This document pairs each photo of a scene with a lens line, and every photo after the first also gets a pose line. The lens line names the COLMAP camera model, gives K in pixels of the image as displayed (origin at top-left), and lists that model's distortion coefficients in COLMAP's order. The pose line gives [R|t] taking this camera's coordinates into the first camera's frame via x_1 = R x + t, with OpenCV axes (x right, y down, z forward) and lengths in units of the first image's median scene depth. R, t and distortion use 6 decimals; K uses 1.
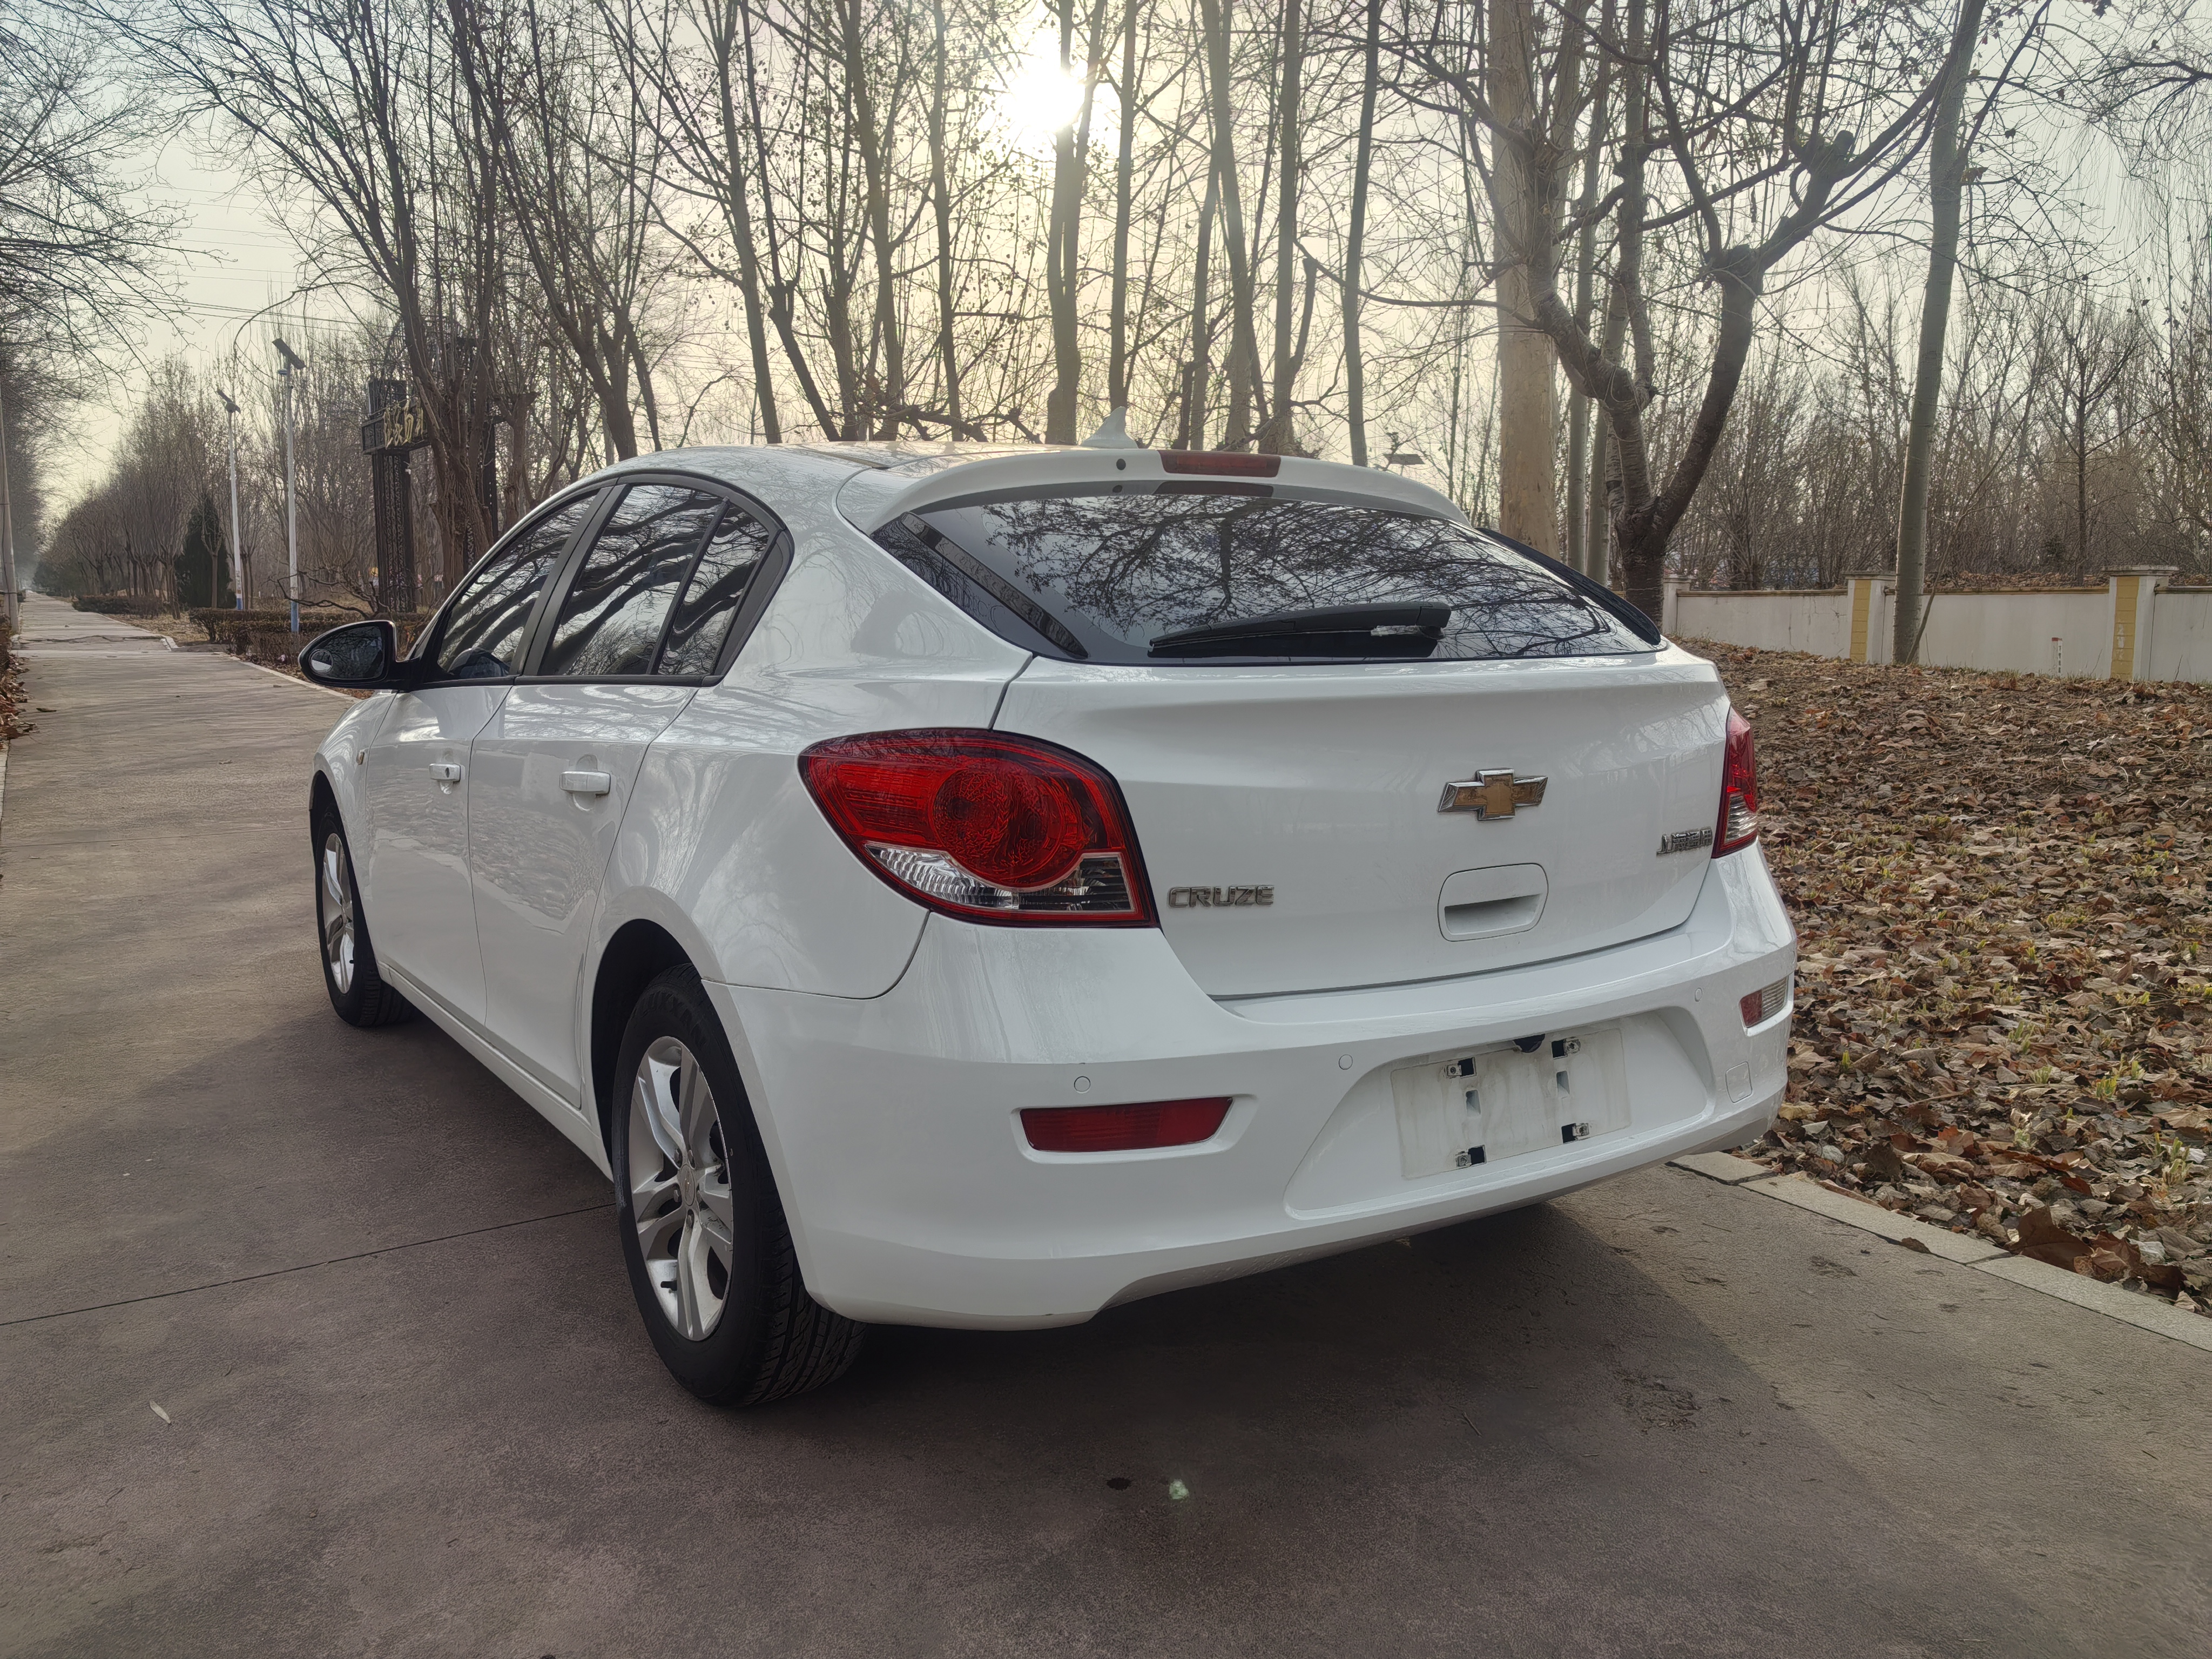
lens RADIAL K [[1768.6, 0, 1126.7], [0, 1768.6, 817.6], [0, 0, 1]] dist [0.013626, -0.002767]
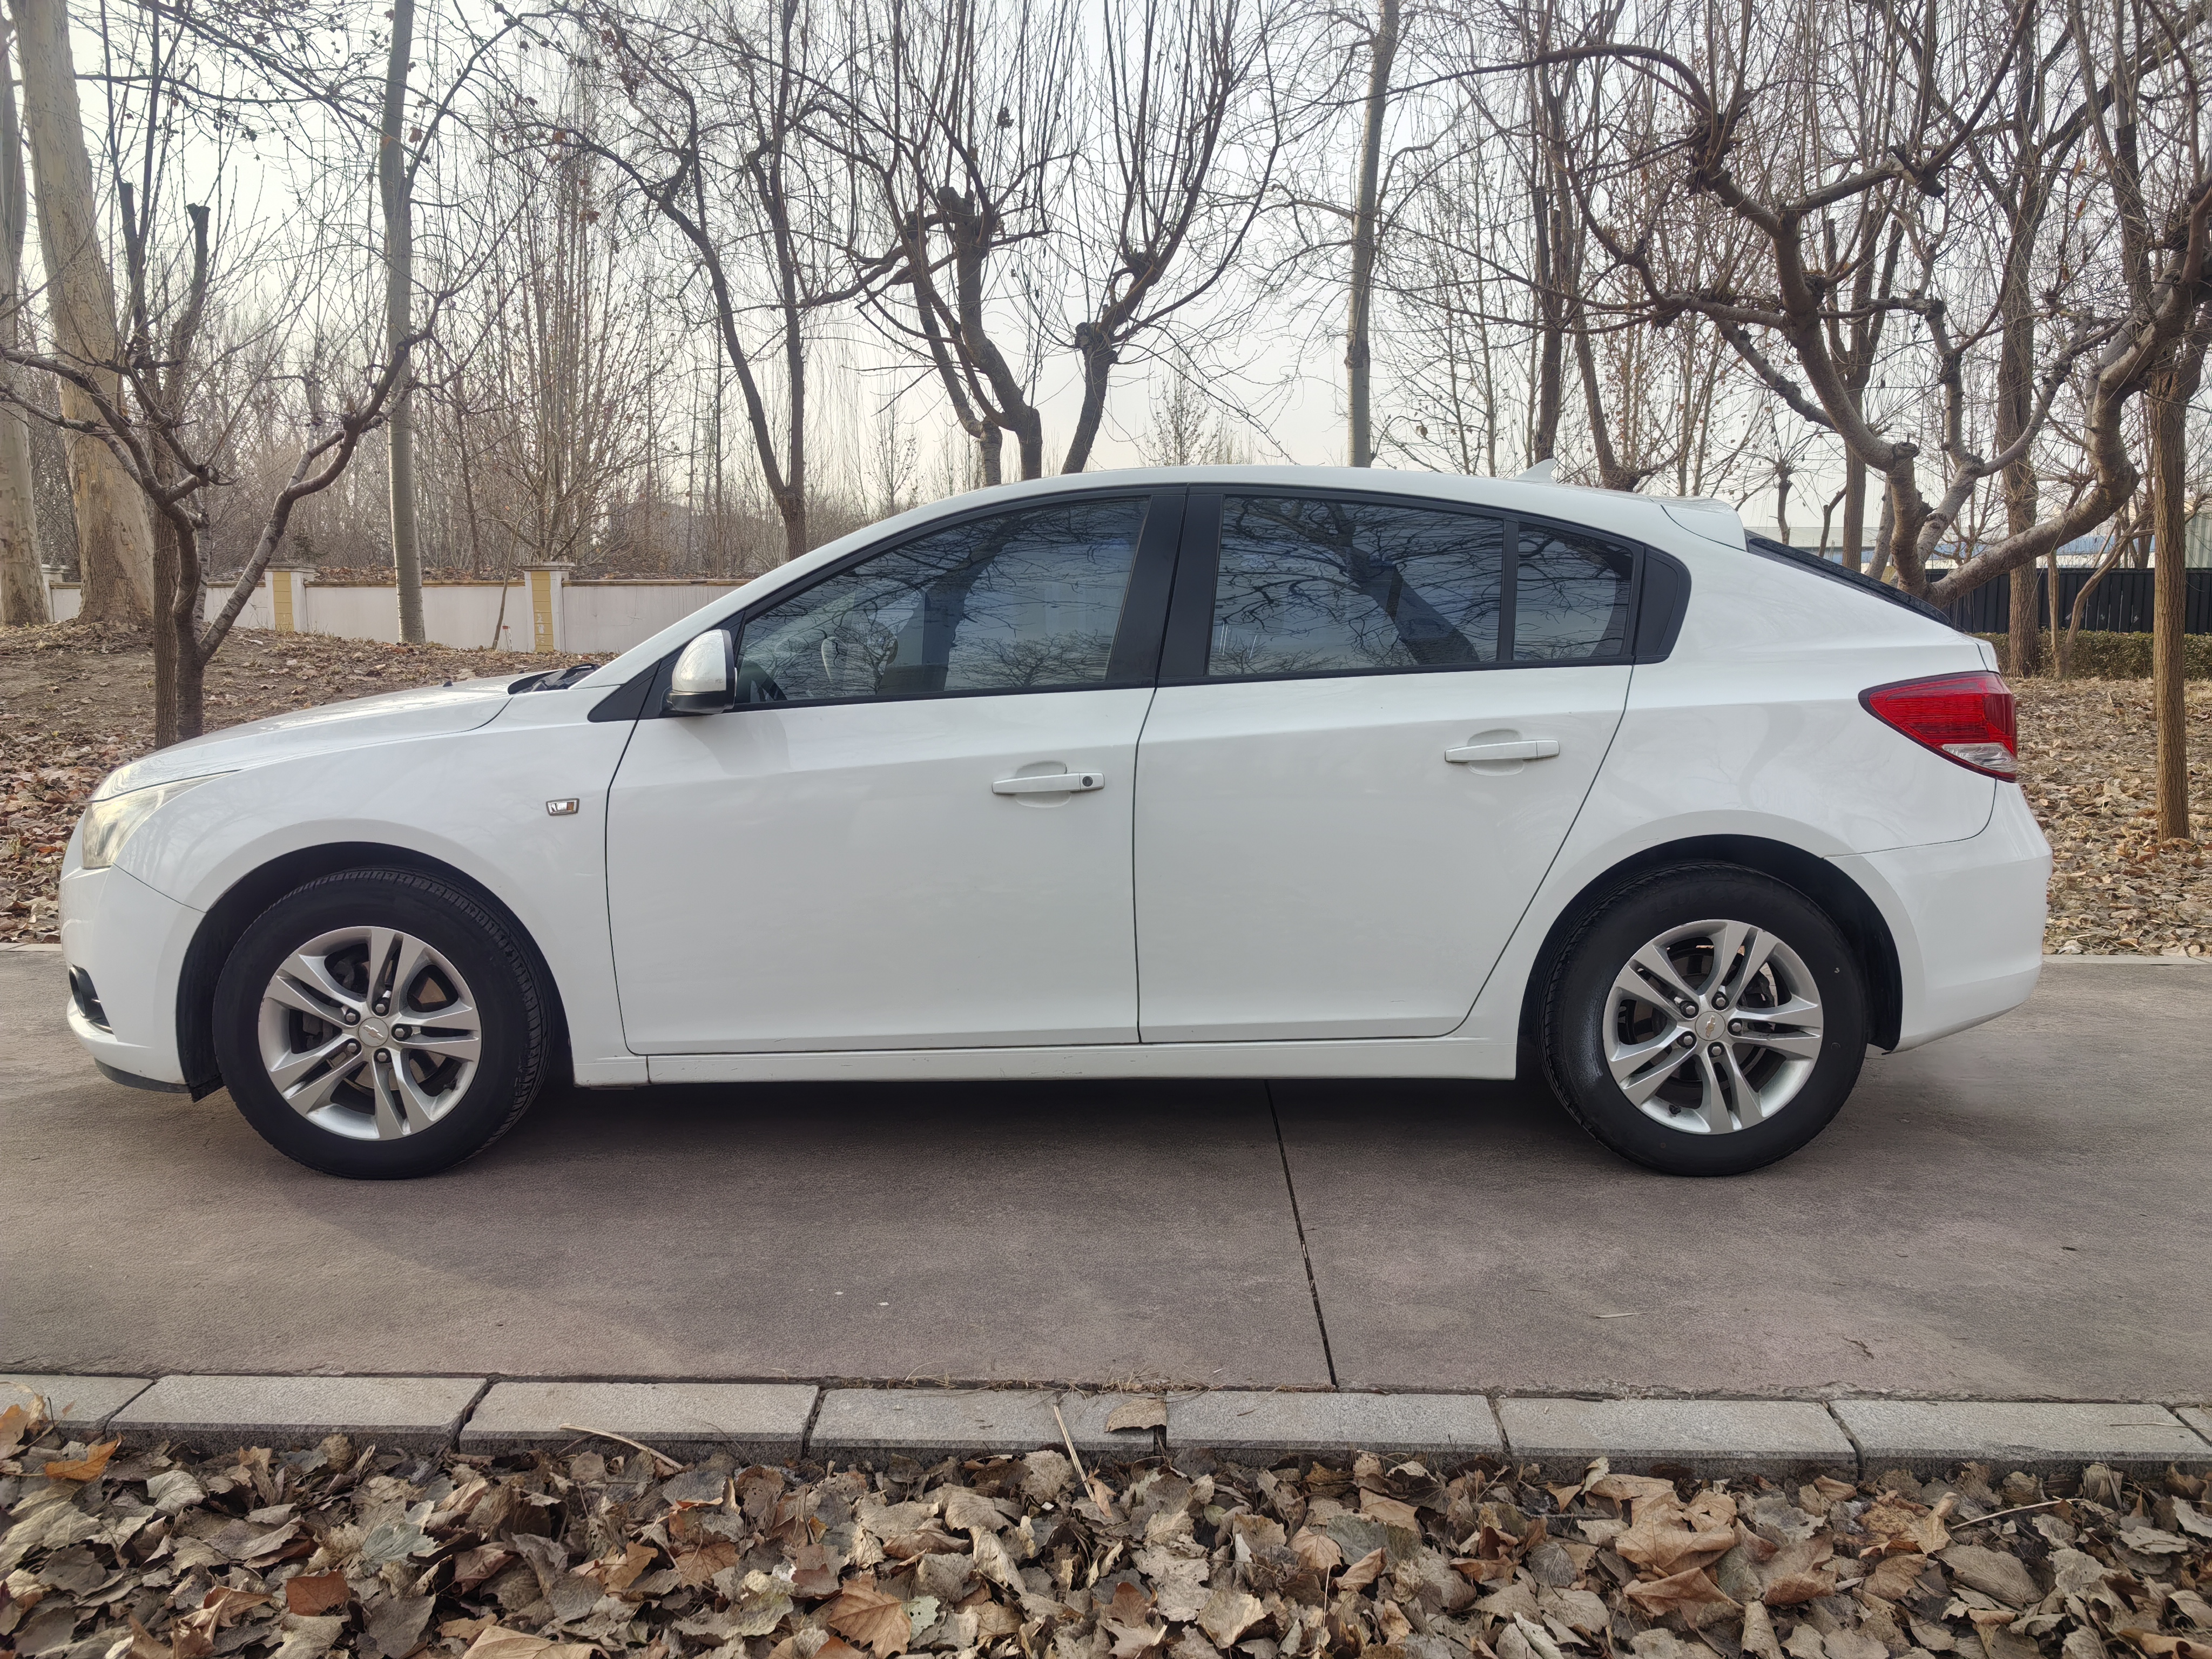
lens RADIAL K [[1765.6, 0, 1105.9], [0, 1765.6, 814.9], [0, 0, 1]] dist [0.056934, -0.085698]
pose [[0.538112, -0.109483, 0.835733, -1.789673], [0.106966, 0.992382, 0.061131, -0.095814], [-0.836059, 0.056500, 0.545723, 0.695348]]
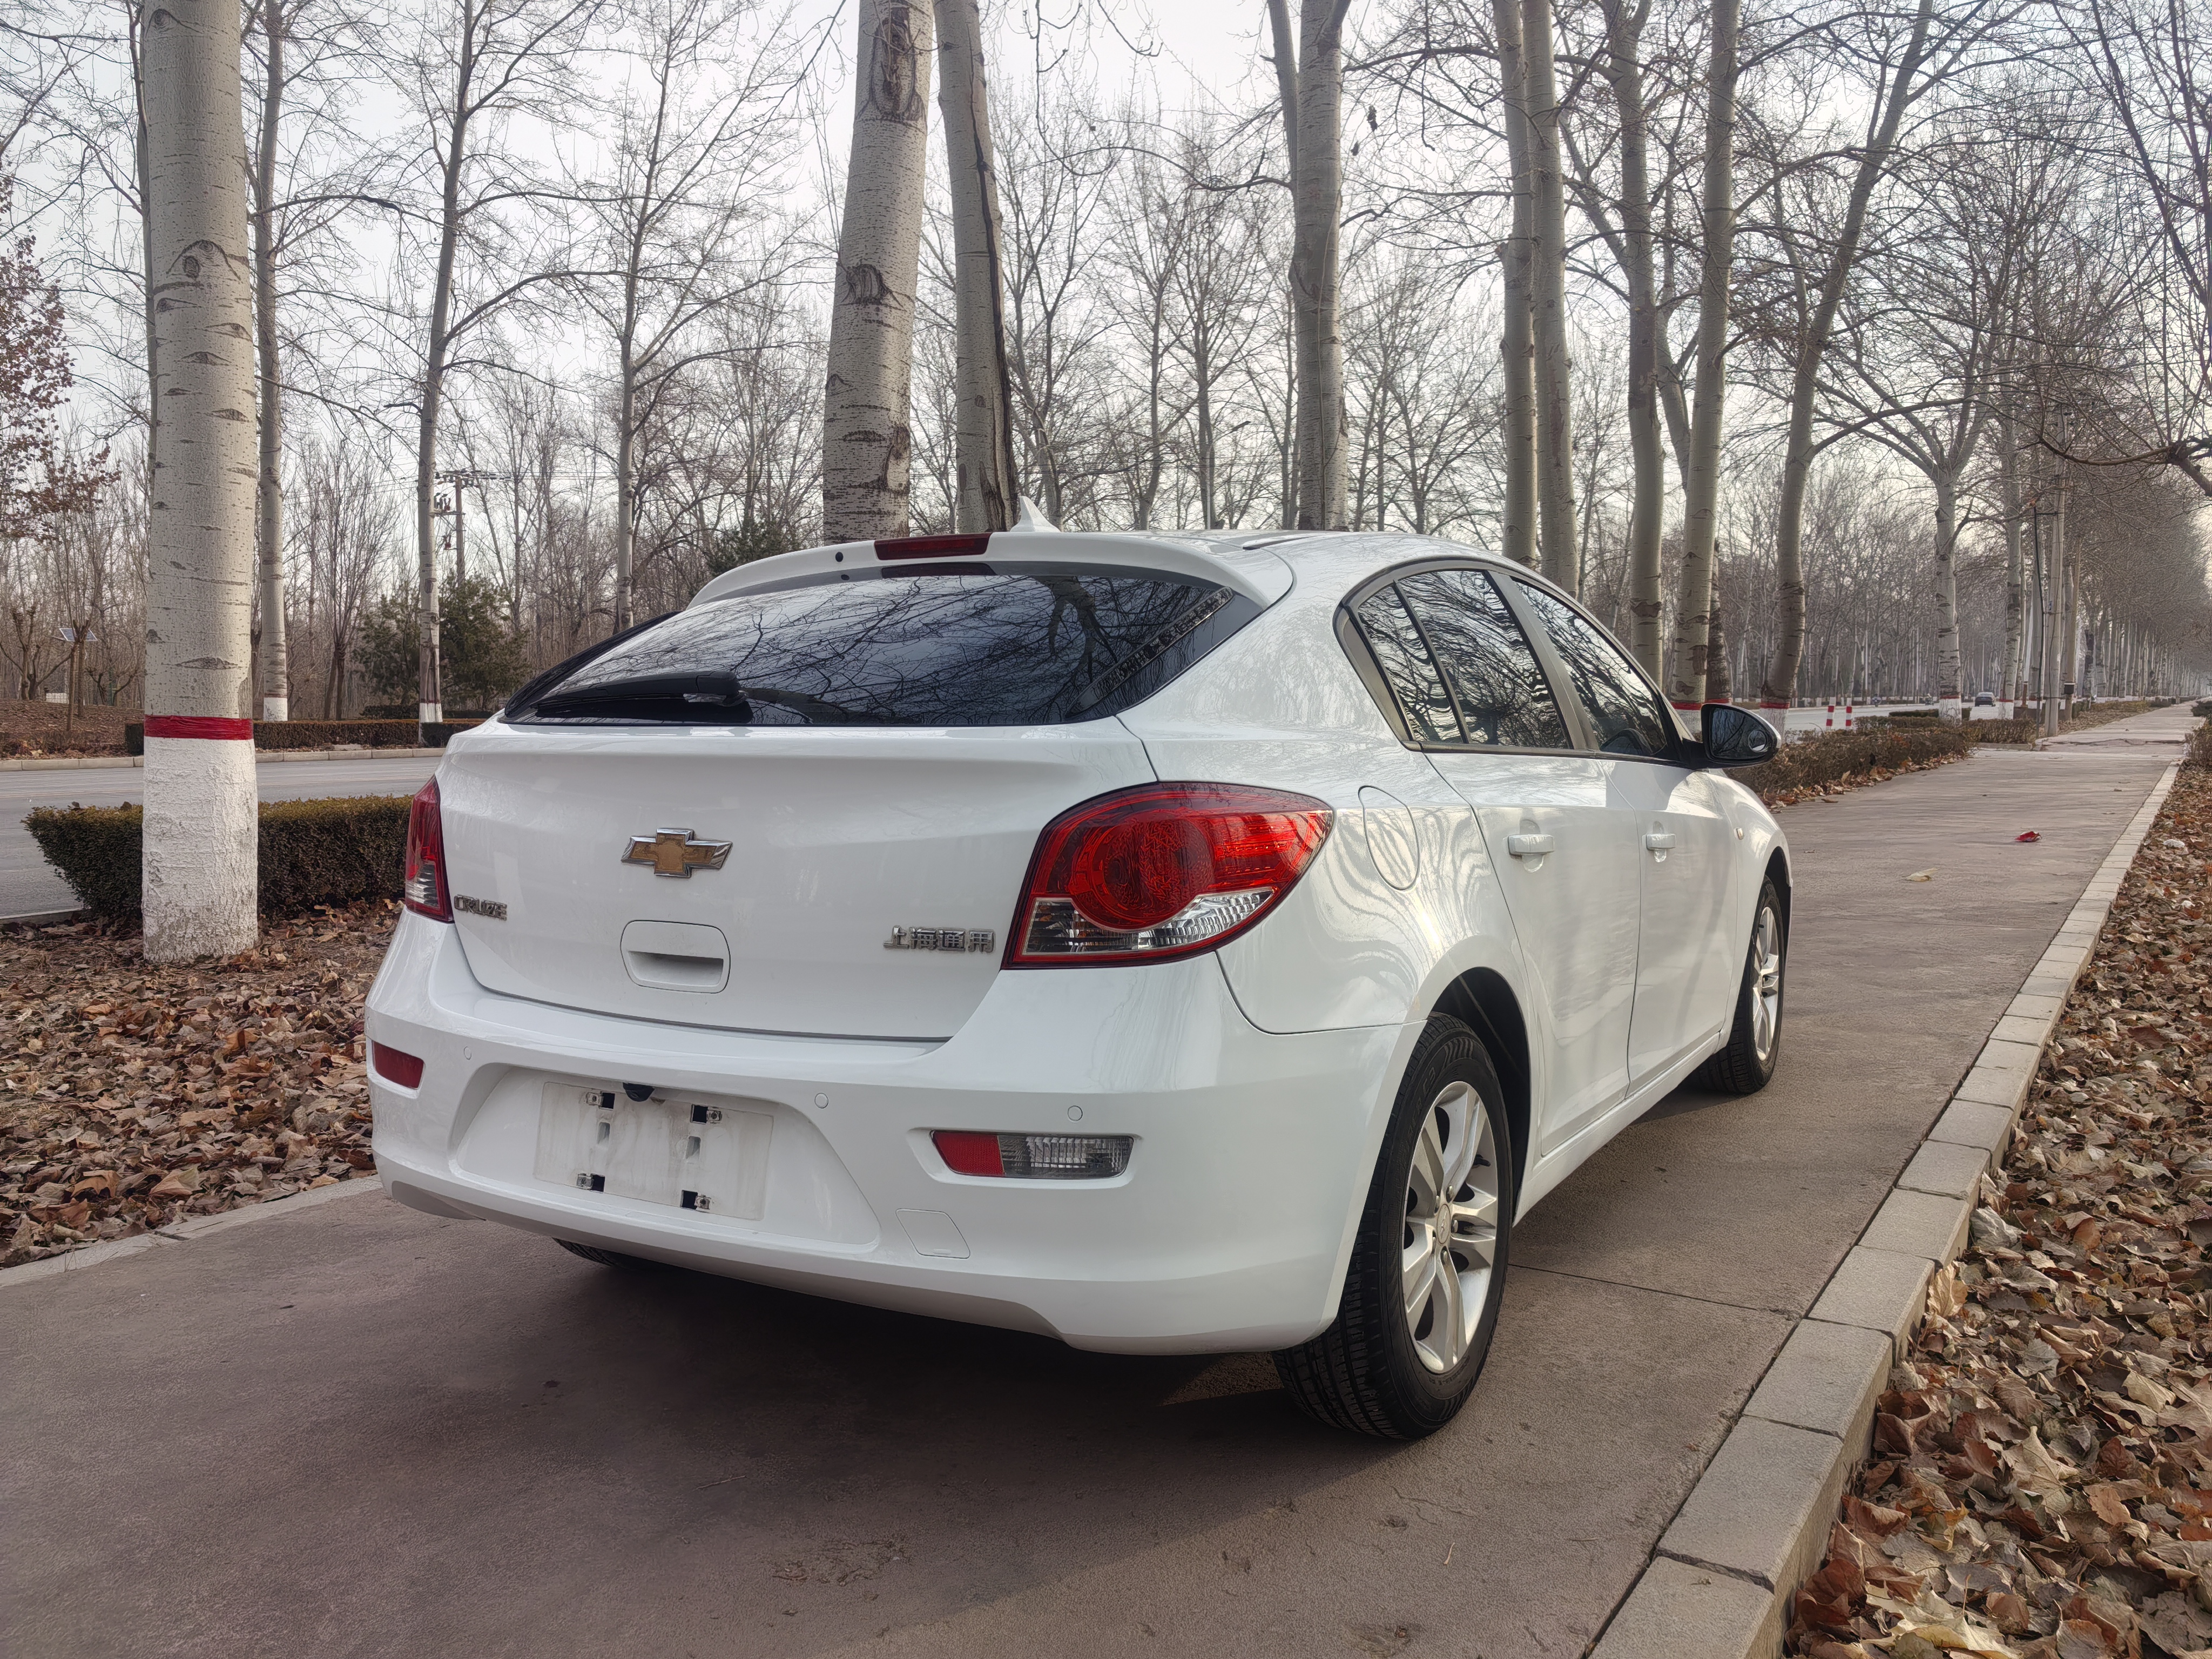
lens RADIAL K [[1787.8, 0, 1089.3], [0, 1787.8, 792.3], [0, 0, 1]] dist [0.004493, 0.006894]
pose [[0.422715, 0.036730, -0.905518, 1.291560], [-0.103303, 0.994619, -0.007880, -0.067184], [0.900356, 0.096874, 0.424234, 0.780437]]
